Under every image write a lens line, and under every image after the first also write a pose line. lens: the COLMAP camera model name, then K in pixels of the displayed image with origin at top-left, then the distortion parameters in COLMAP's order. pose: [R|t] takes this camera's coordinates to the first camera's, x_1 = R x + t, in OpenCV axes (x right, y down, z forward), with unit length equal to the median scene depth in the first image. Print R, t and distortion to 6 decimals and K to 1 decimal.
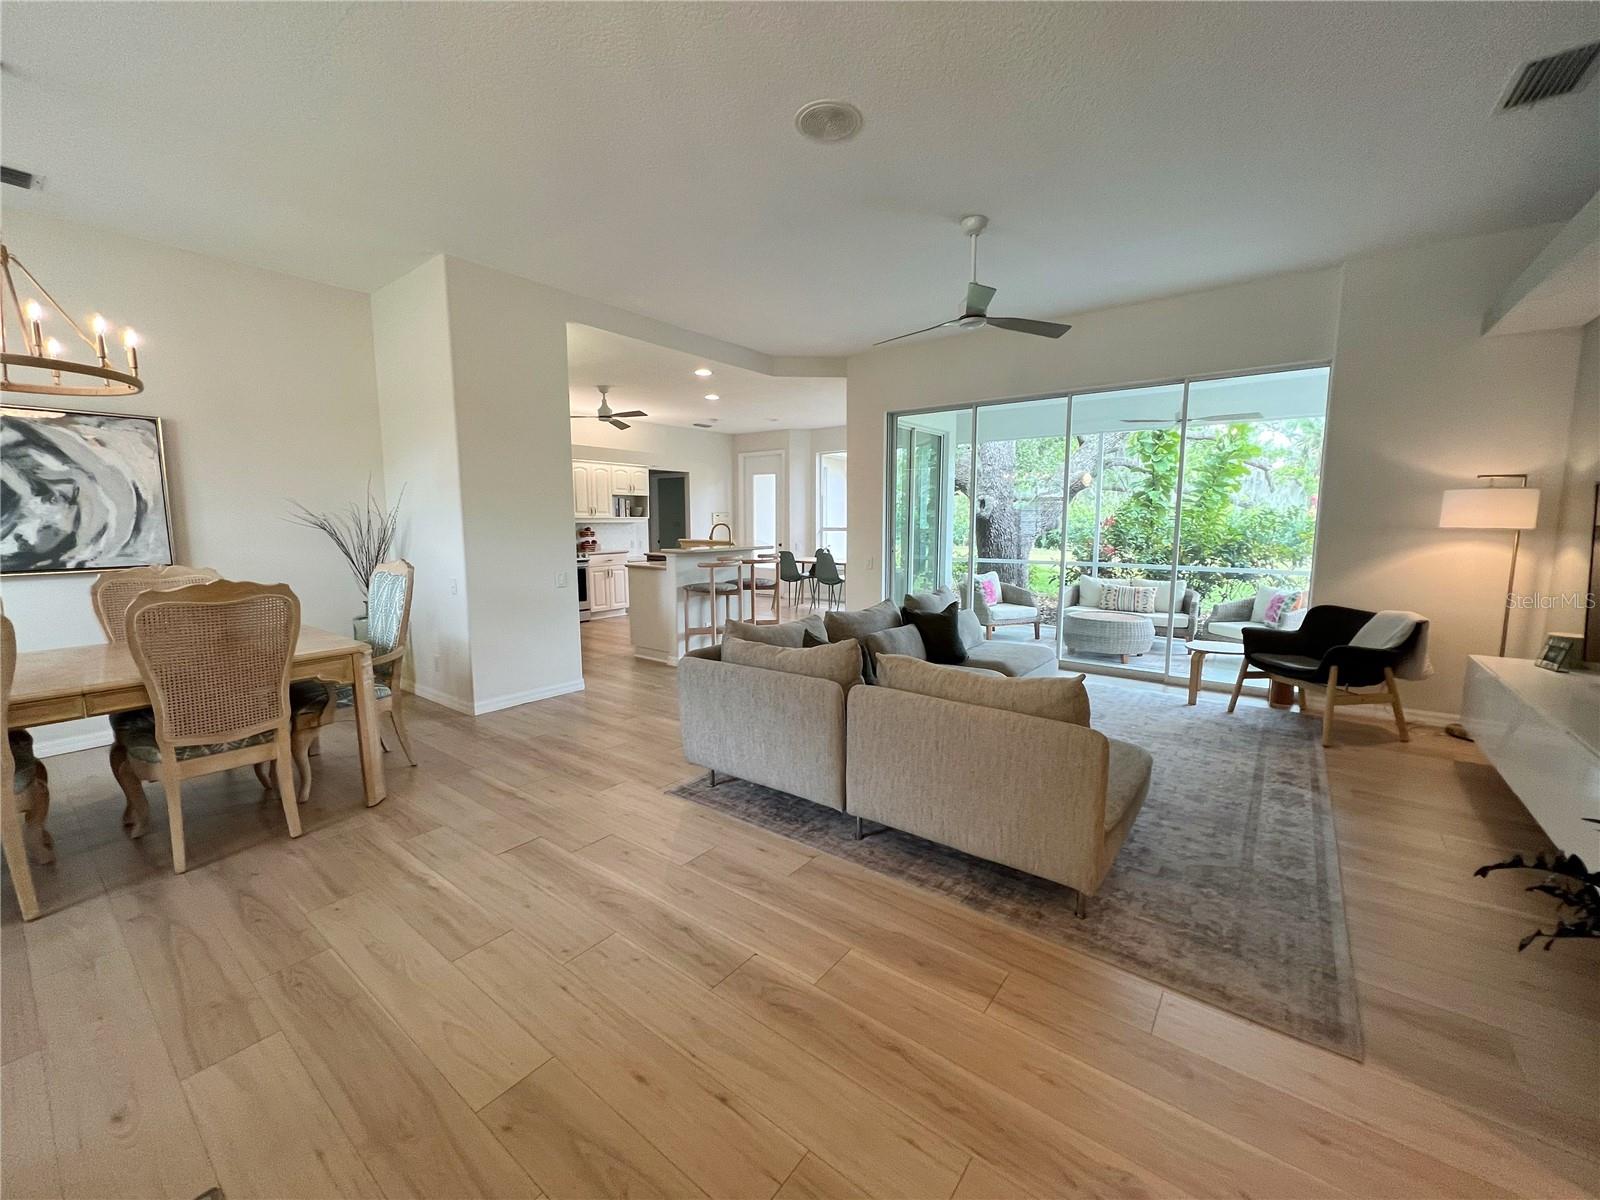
lens RADIAL K [[643.5, 0, 801.3], [0, 643.5, 596.6], [0, 0, 1]] dist [-0.000246, 0.000186]
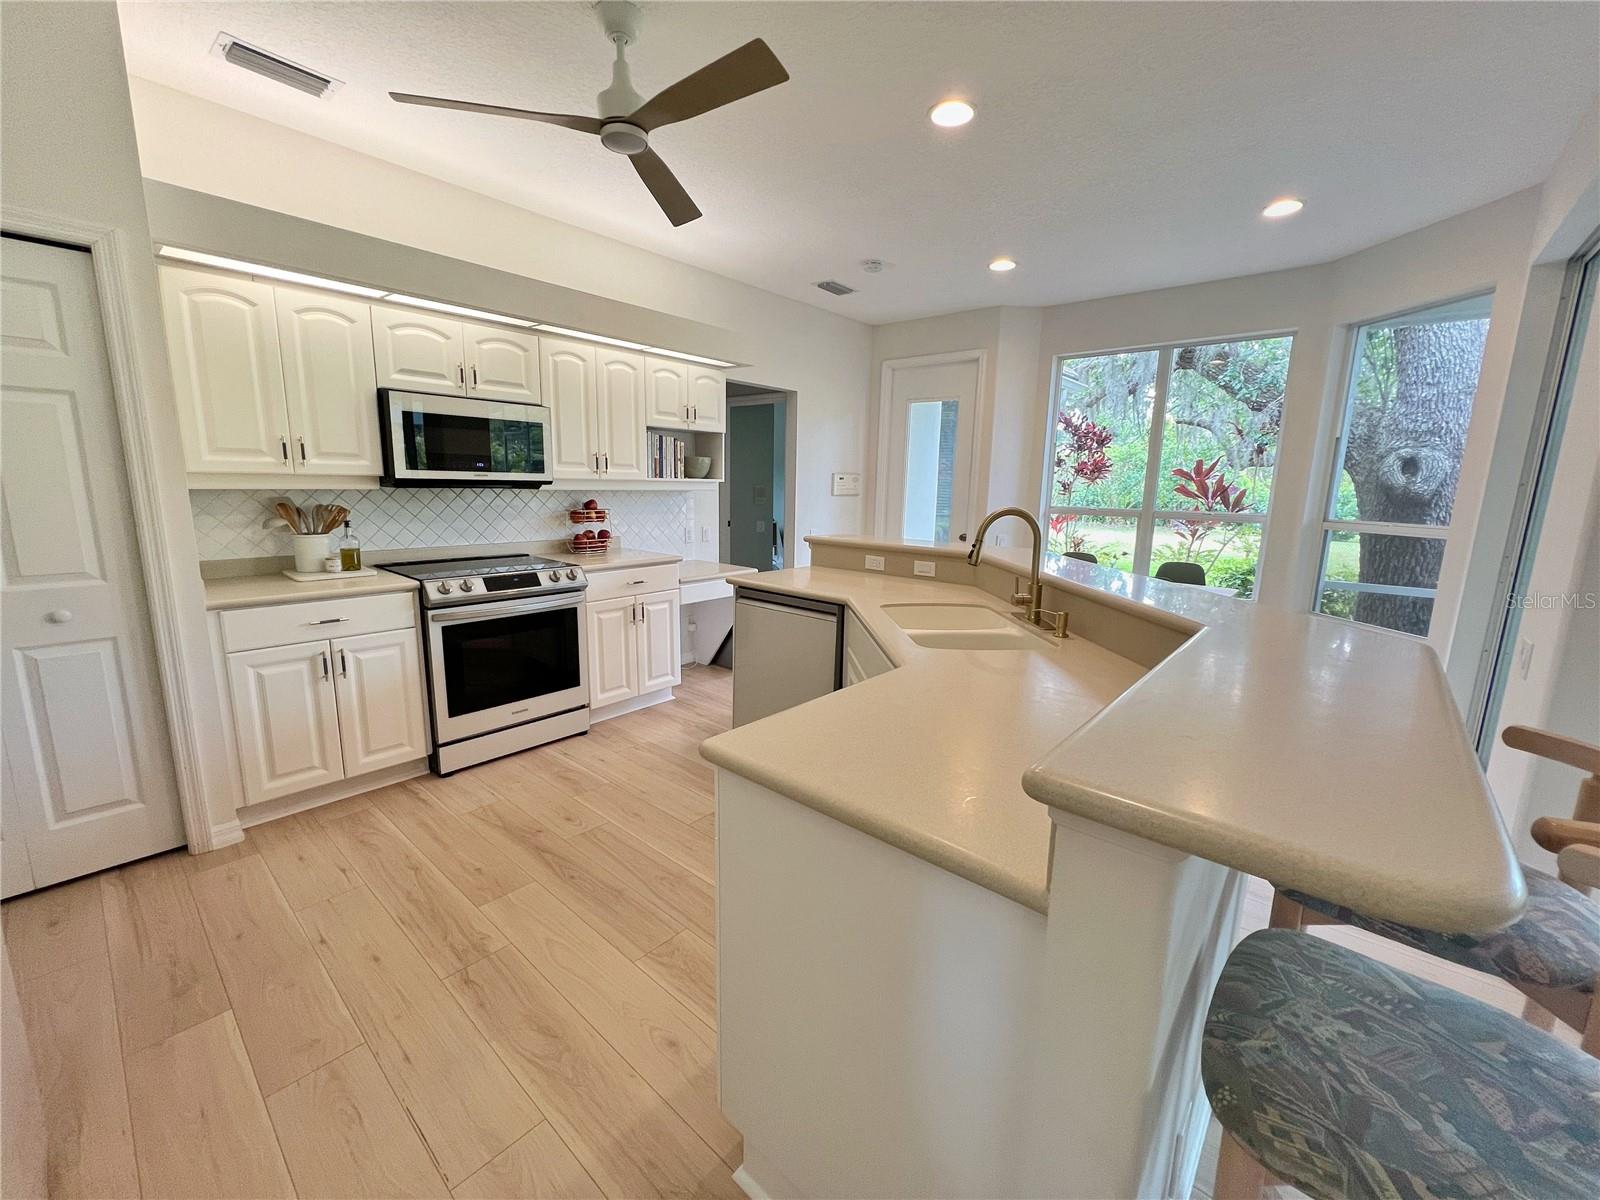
lens RADIAL K [[643.5, 0, 801.3], [0, 643.5, 596.6], [0, 0, 1]] dist [-0.000246, 0.000186]
pose [[0.998261, 0.031065, -0.050108, -0.353358], [-0.028171, 0.997950, 0.057458, -0.153627], [0.051790, -0.055947, 0.997090, 1.218745]]
